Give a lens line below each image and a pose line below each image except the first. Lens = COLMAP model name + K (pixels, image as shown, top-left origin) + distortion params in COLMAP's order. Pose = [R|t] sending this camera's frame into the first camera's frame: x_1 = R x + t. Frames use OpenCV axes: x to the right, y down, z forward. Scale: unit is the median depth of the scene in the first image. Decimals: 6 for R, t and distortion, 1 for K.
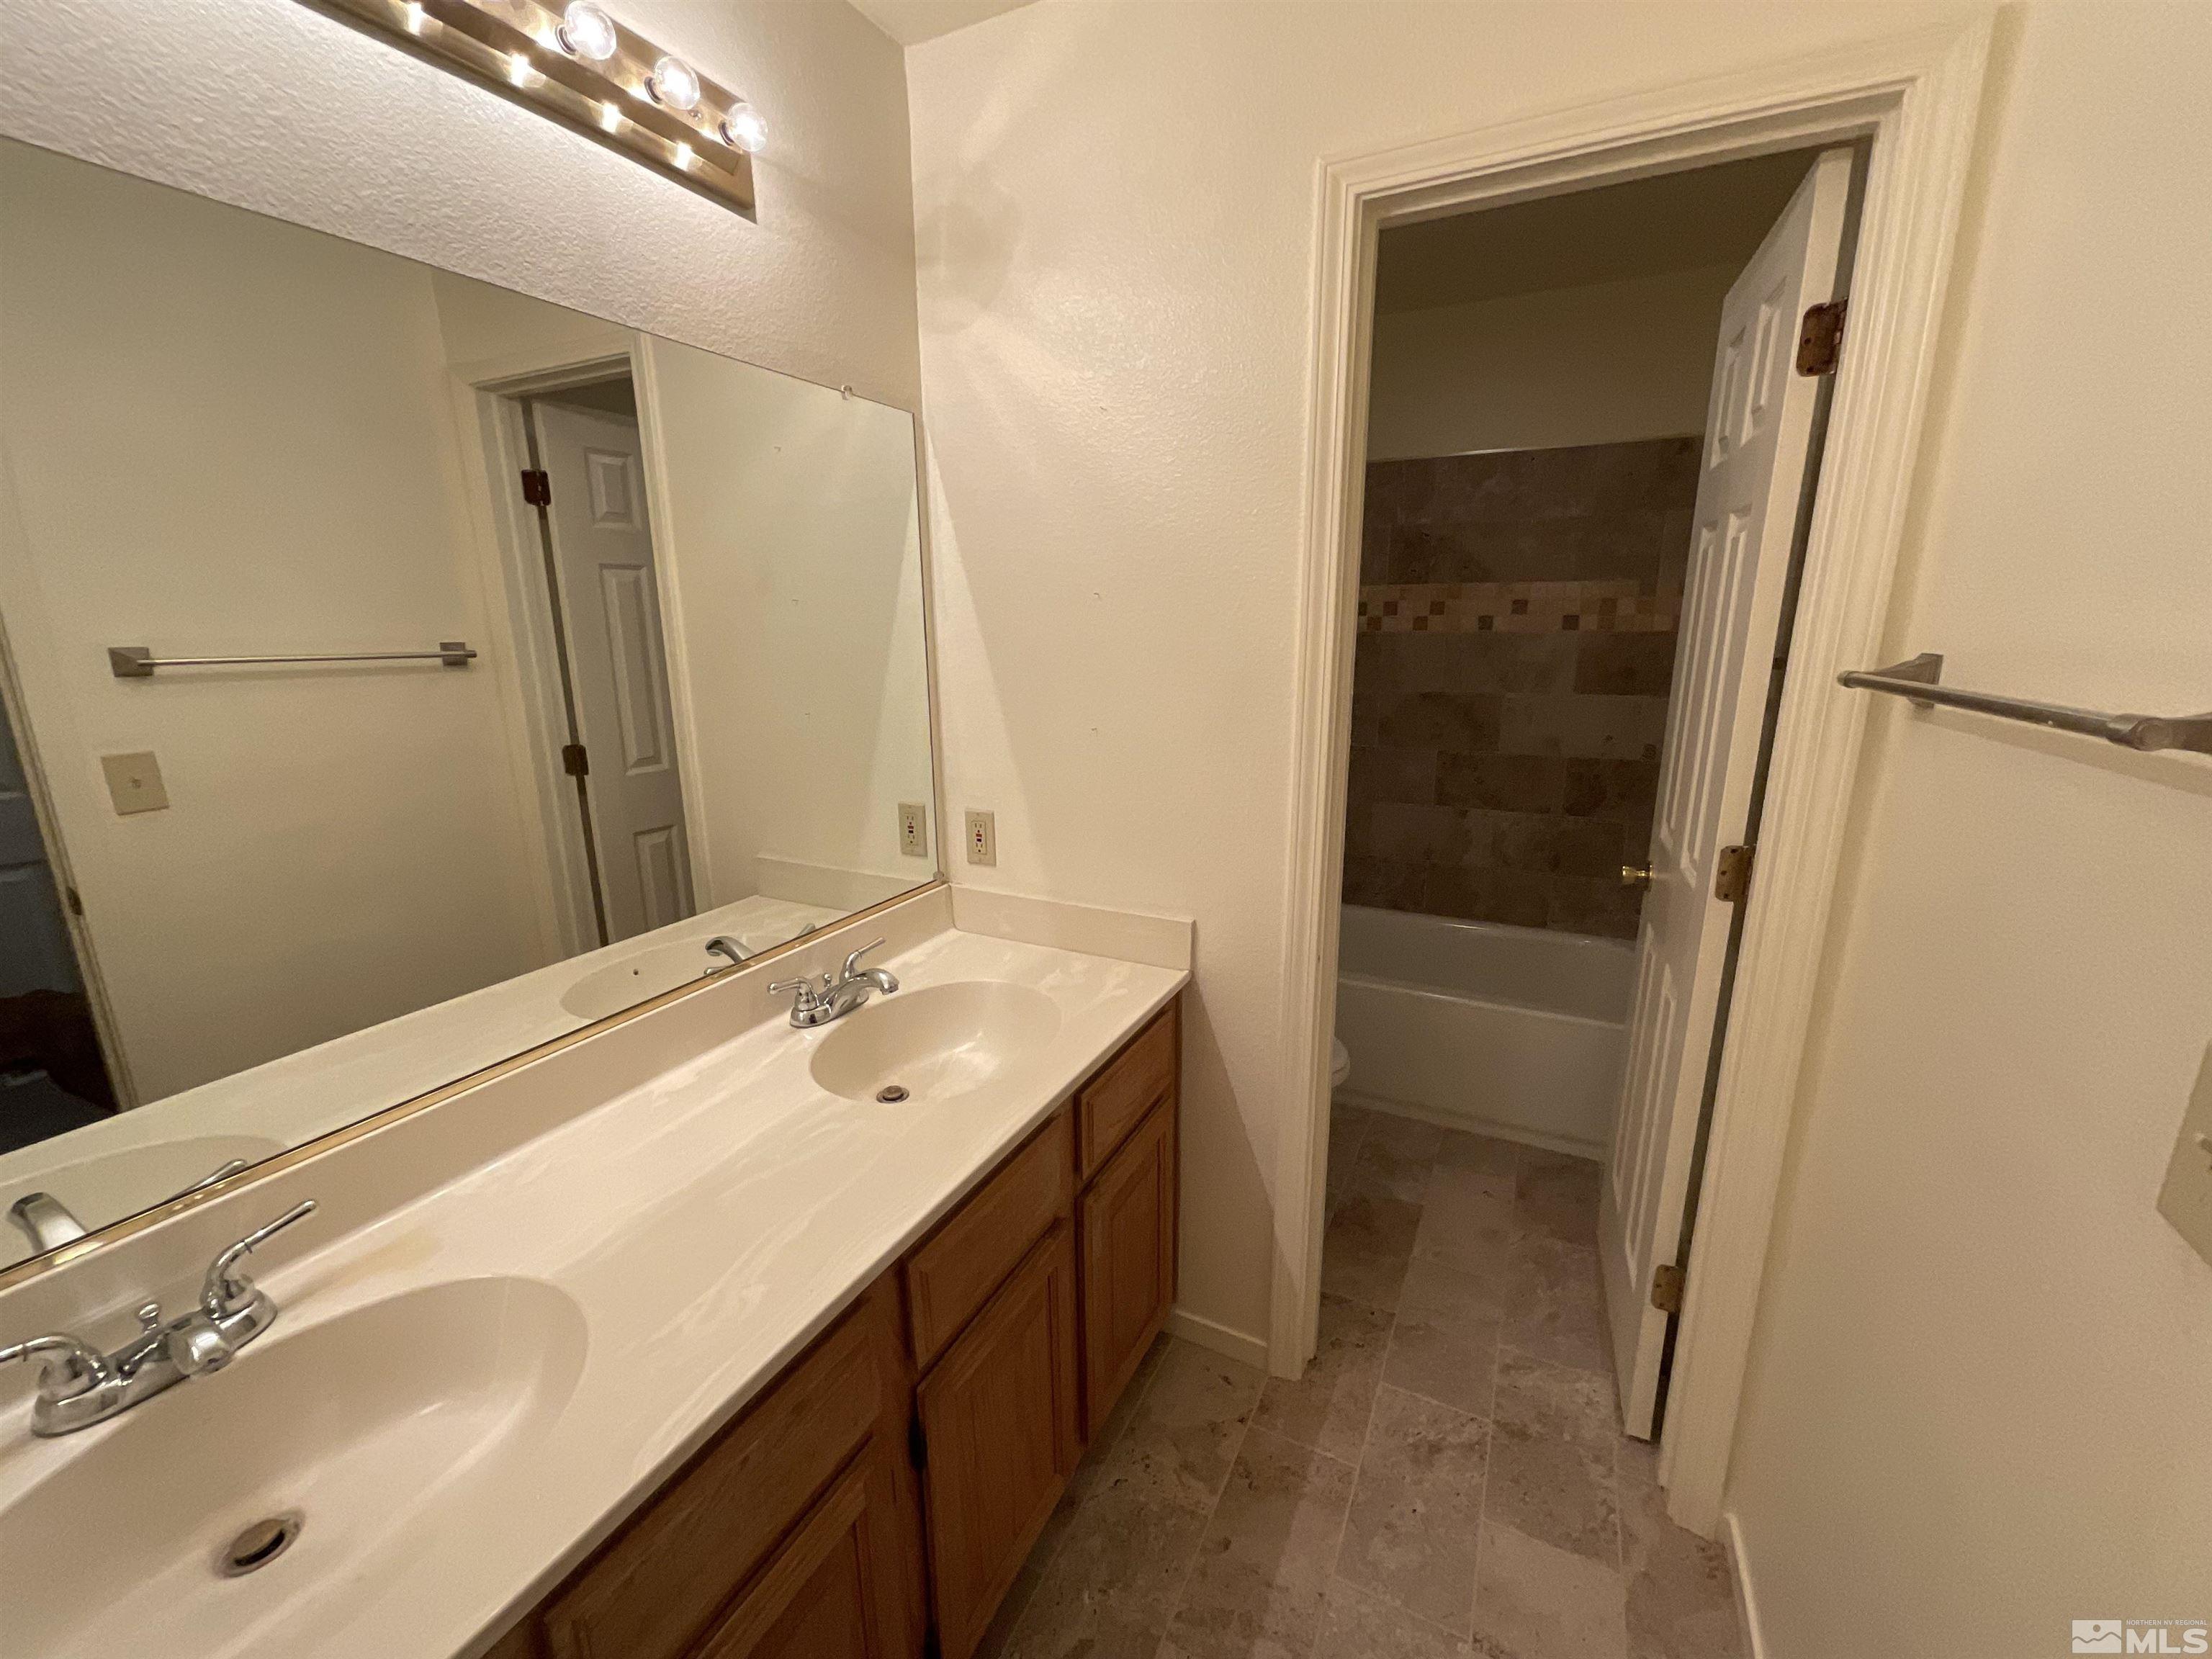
lens RADIAL K [[890.3, 0, 1100.7], [0, 890.3, 828.4], [0, 0, 1]] dist [0.000320, -0.002162]
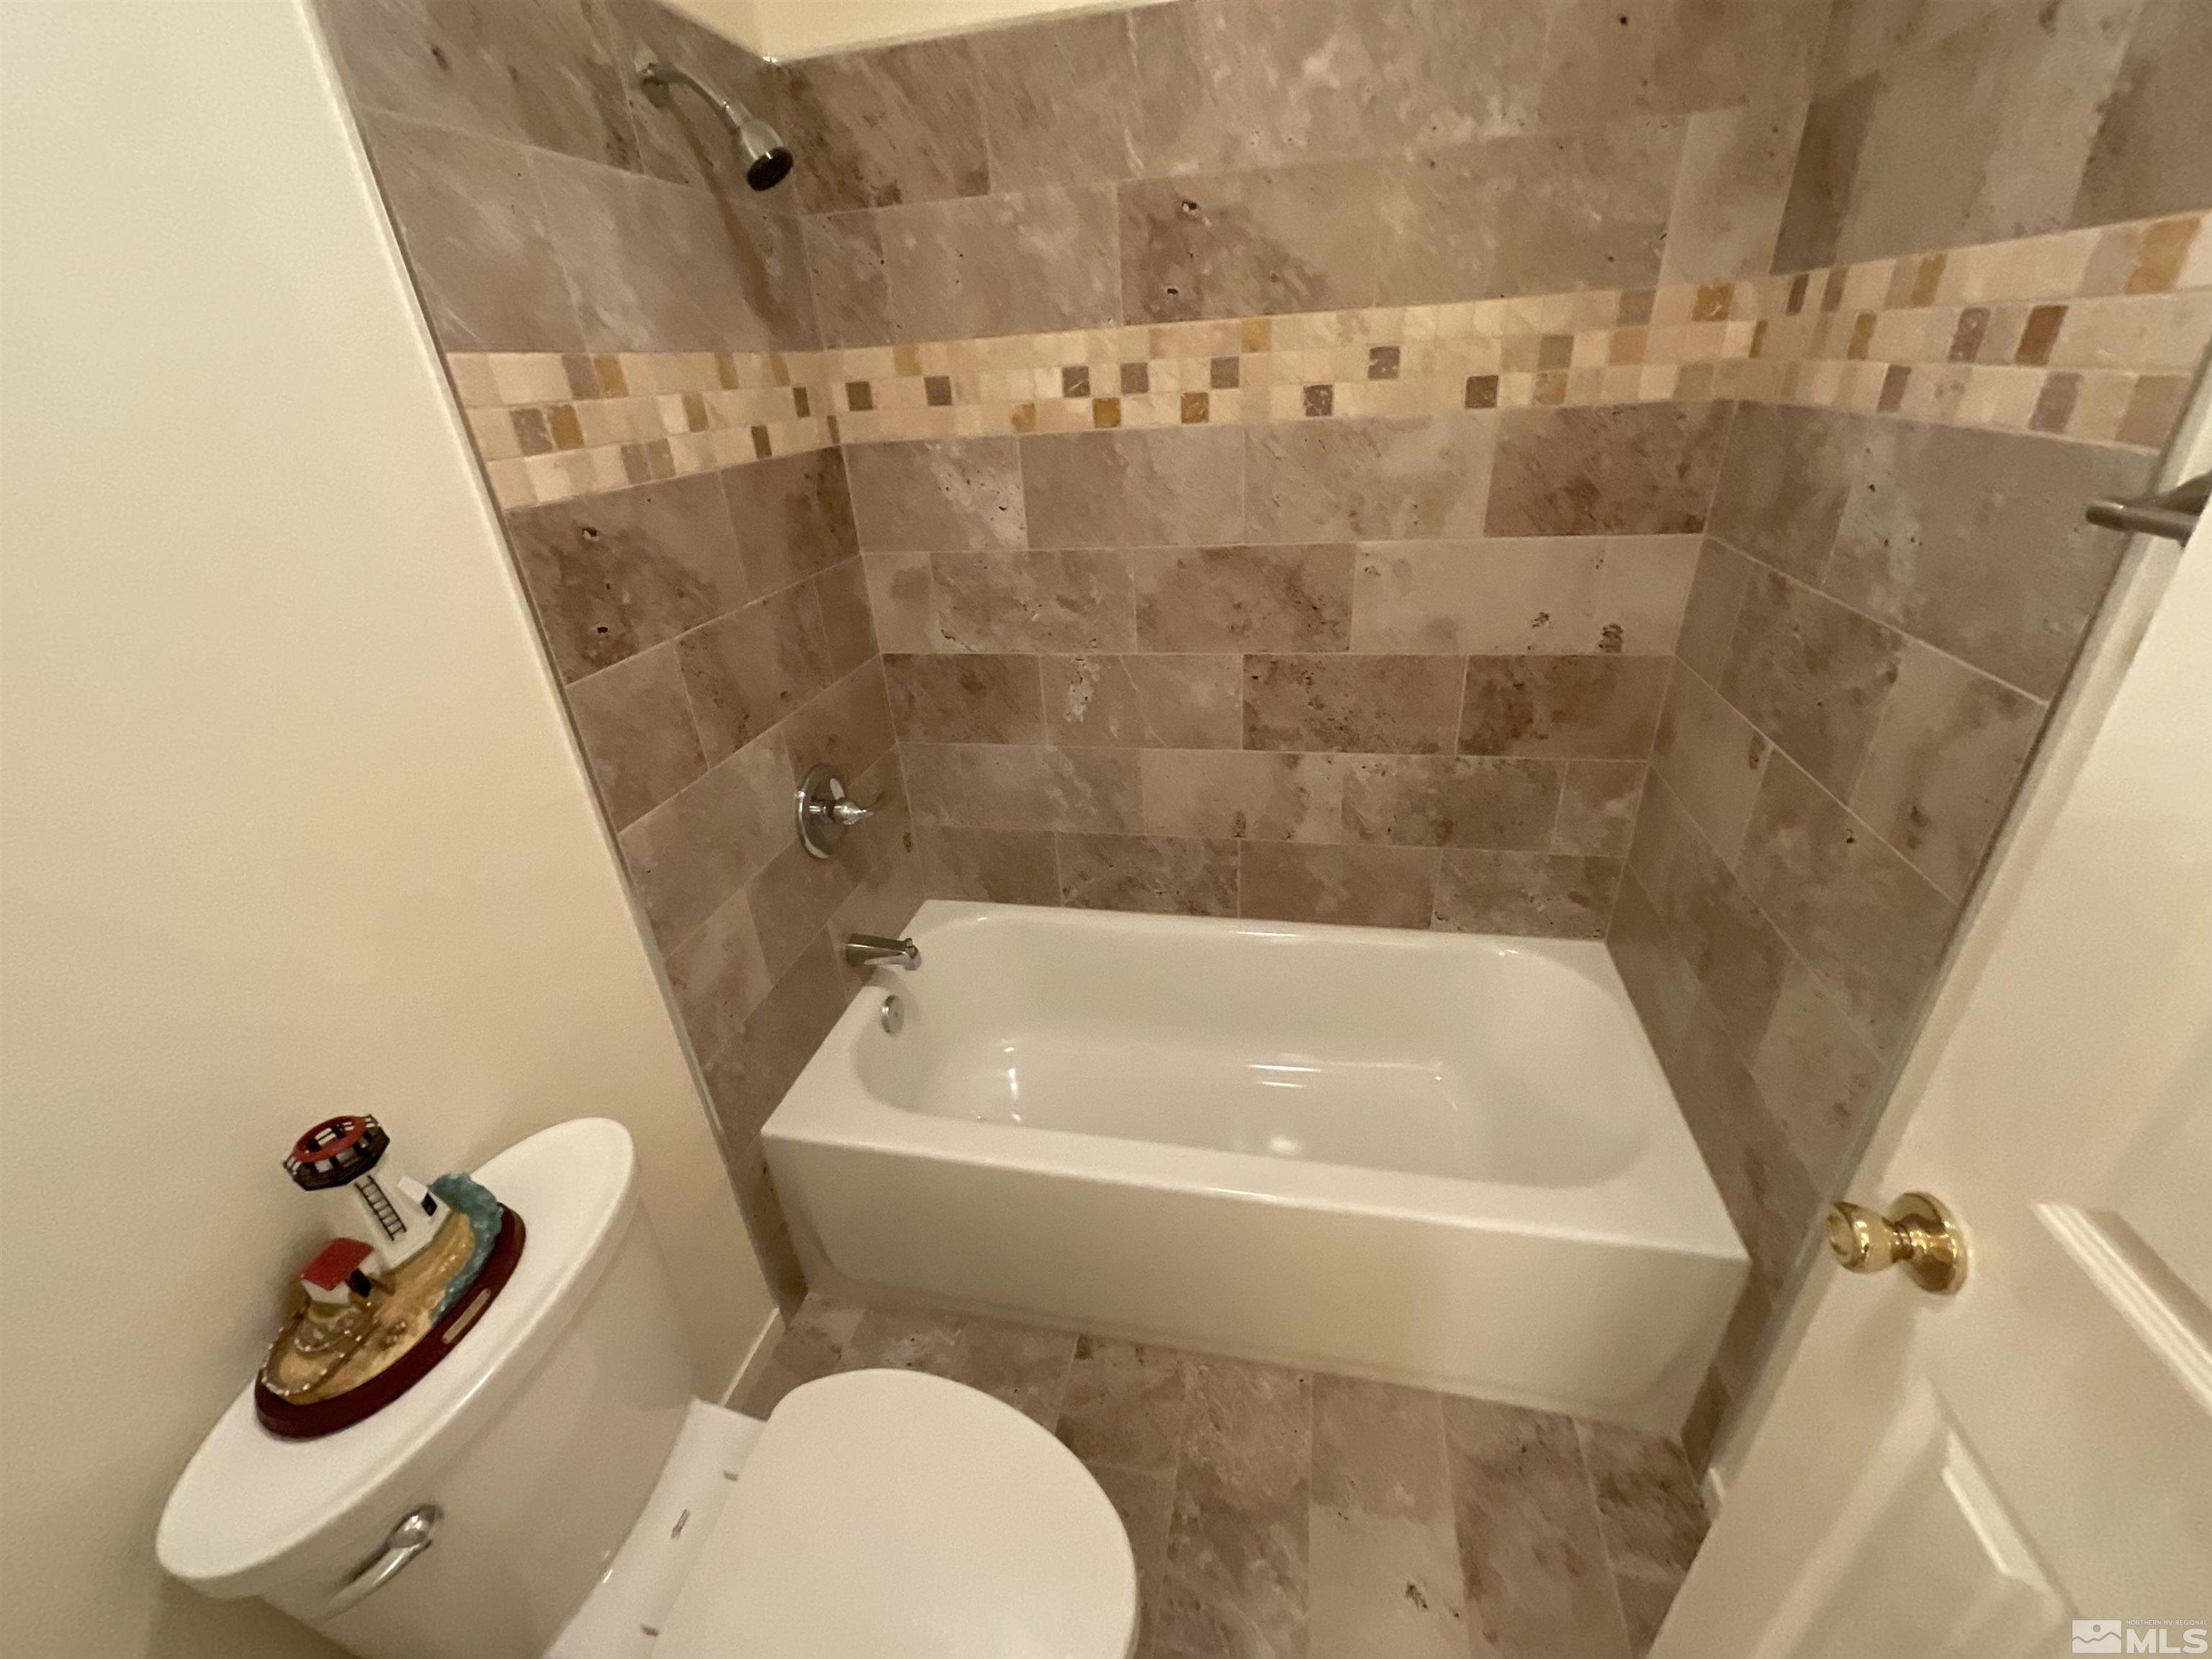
lens RADIAL K [[890.3, 0, 1100.7], [0, 890.3, 828.4], [0, 0, 1]] dist [0.000320, -0.002162]
pose [[0.965120, -0.161402, 0.206136, 0.171702], [0.109996, 0.964477, 0.240179, -0.131780], [-0.237579, -0.209127, 0.948589, 0.502221]]
